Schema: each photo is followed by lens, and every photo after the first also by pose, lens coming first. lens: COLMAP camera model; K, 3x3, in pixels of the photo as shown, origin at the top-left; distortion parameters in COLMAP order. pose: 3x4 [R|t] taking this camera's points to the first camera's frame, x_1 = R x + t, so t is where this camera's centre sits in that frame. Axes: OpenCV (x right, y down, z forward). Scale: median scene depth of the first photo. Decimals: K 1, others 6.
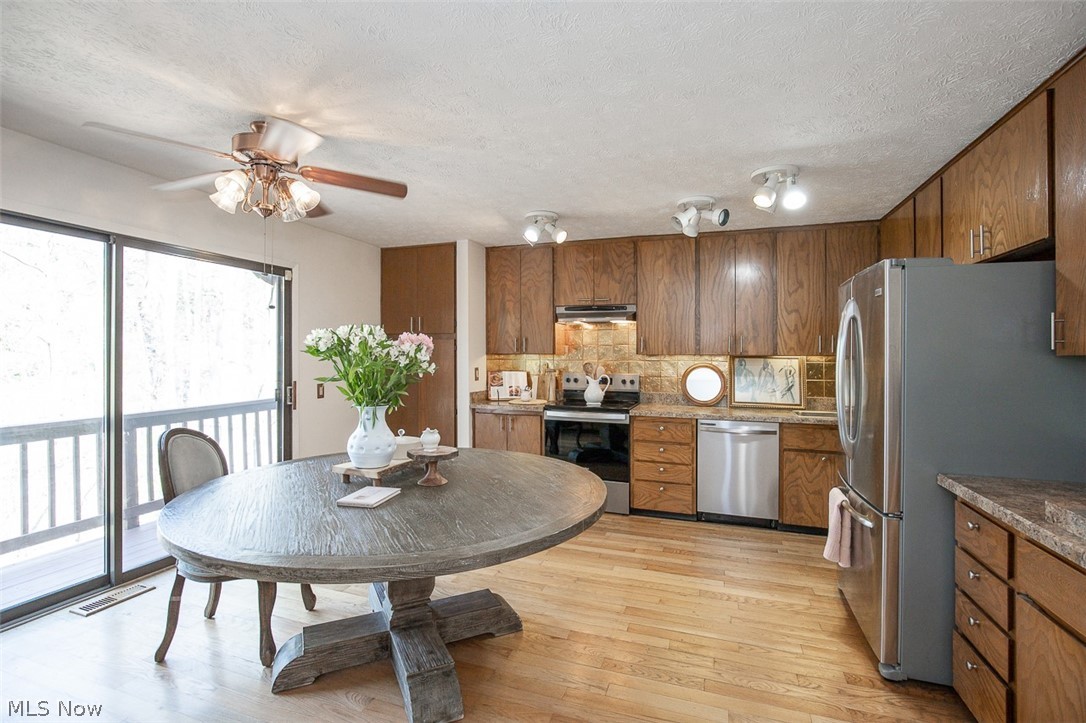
lens RADIAL K [[501.5, 0, 542.4], [0, 501.5, 361.9], [0, 0, 1]] dist [-0.008808, 0.001925]
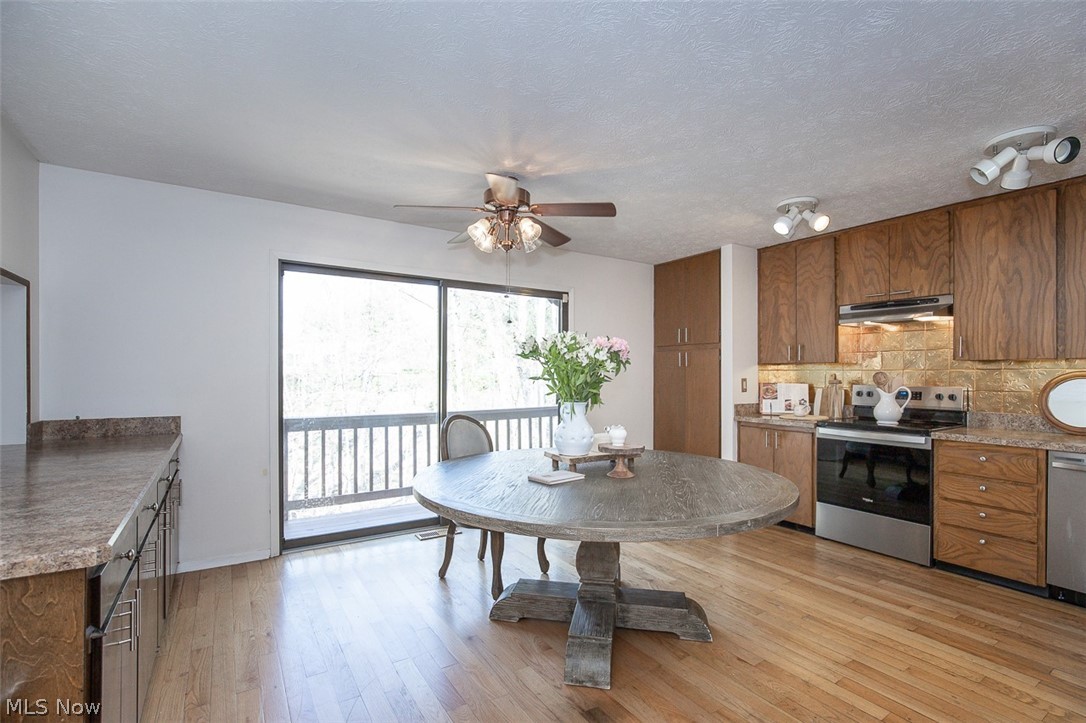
lens RADIAL K [[501.5, 0, 543.0], [0, 501.5, 384.3], [0, 0, 1]] dist [-0.008808, 0.001925]
pose [[0.792218, 0.009173, -0.610170, 0.179866], [-0.006754, 0.999958, 0.006265, 0.023768], [0.610201, -0.000842, 0.792246, 0.028607]]
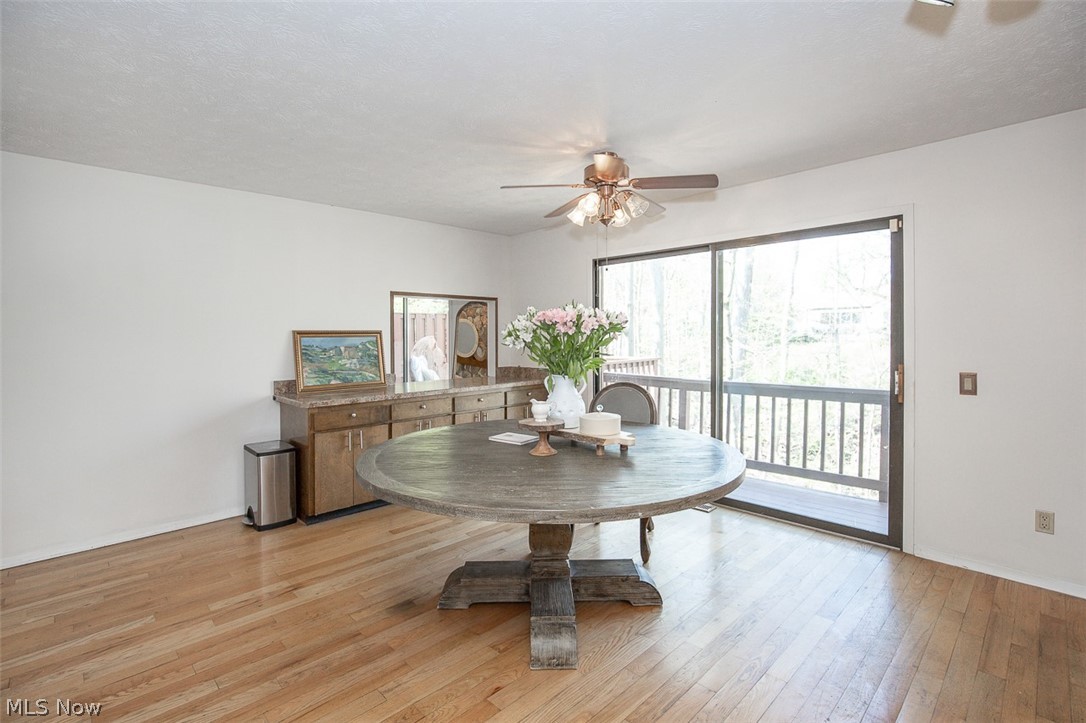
lens RADIAL K [[501.5, 0, 540.2], [0, 501.5, 348.6], [0, 0, 1]] dist [-0.008808, 0.001925]
pose [[-0.434807, 0.015027, -0.900399, 0.422669], [-0.003384, 0.999826, 0.018320, 0.004475], [0.900518, 0.011012, -0.434680, 0.856273]]
